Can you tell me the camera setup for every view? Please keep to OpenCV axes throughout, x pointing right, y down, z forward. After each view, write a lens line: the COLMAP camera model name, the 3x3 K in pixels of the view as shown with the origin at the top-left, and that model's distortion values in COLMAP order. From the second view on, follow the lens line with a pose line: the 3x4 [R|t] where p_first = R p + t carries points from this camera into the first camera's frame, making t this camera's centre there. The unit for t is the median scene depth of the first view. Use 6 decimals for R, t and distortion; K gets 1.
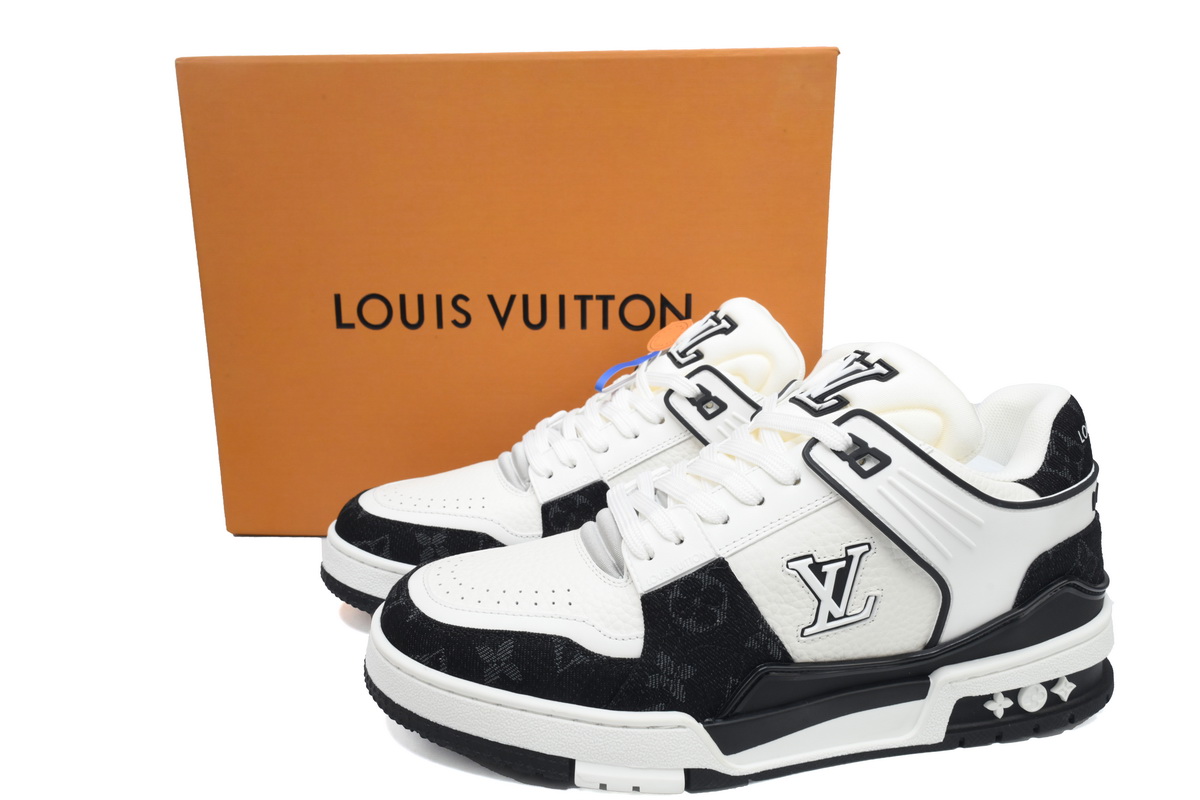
lens RADIAL K [[893.4, 0, 601.5], [0, 893.4, 380.2], [0, 0, 1]] dist [0.002757, 0.001401]
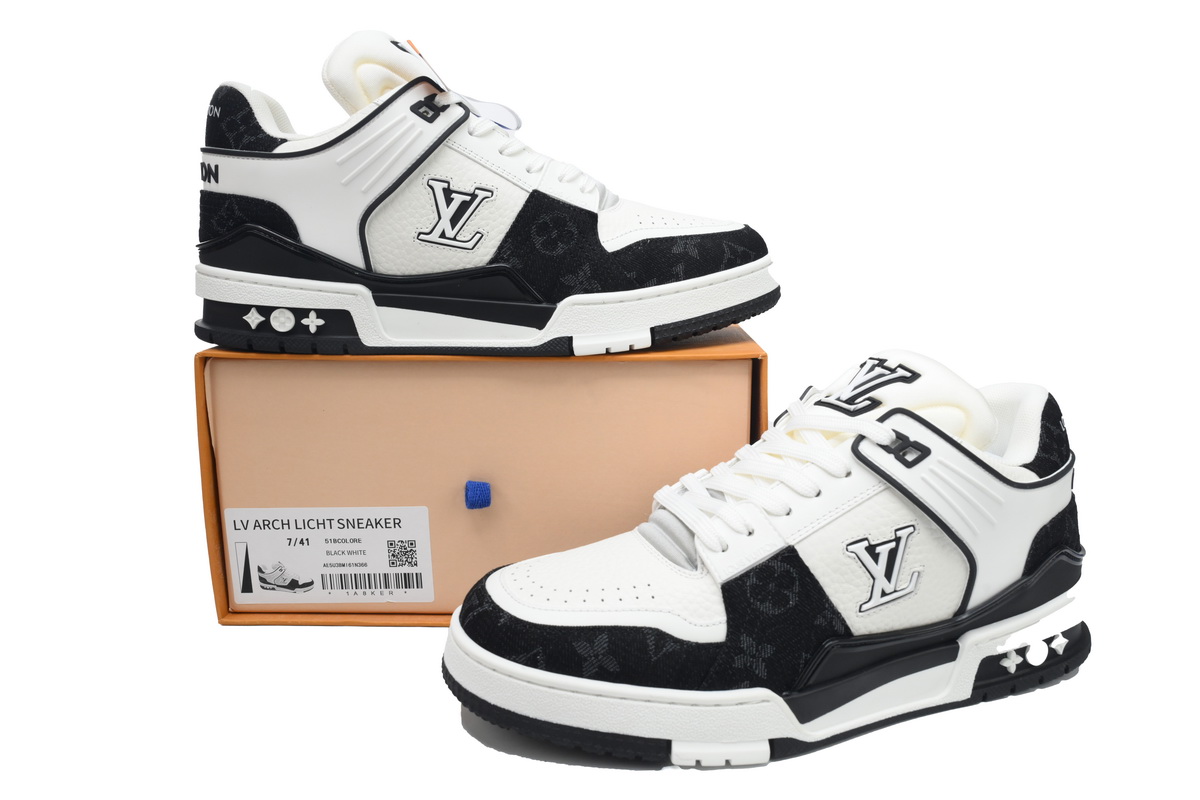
lens RADIAL K [[893.4, 0, 601.5], [0, 893.4, 380.2], [0, 0, 1]] dist [0.002757, 0.001401]
pose [[0.986039, -0.027582, 0.164217, -0.271979], [0.031332, 0.999303, -0.020289, 0.008740], [-0.163543, 0.025151, 0.986216, -0.060811]]
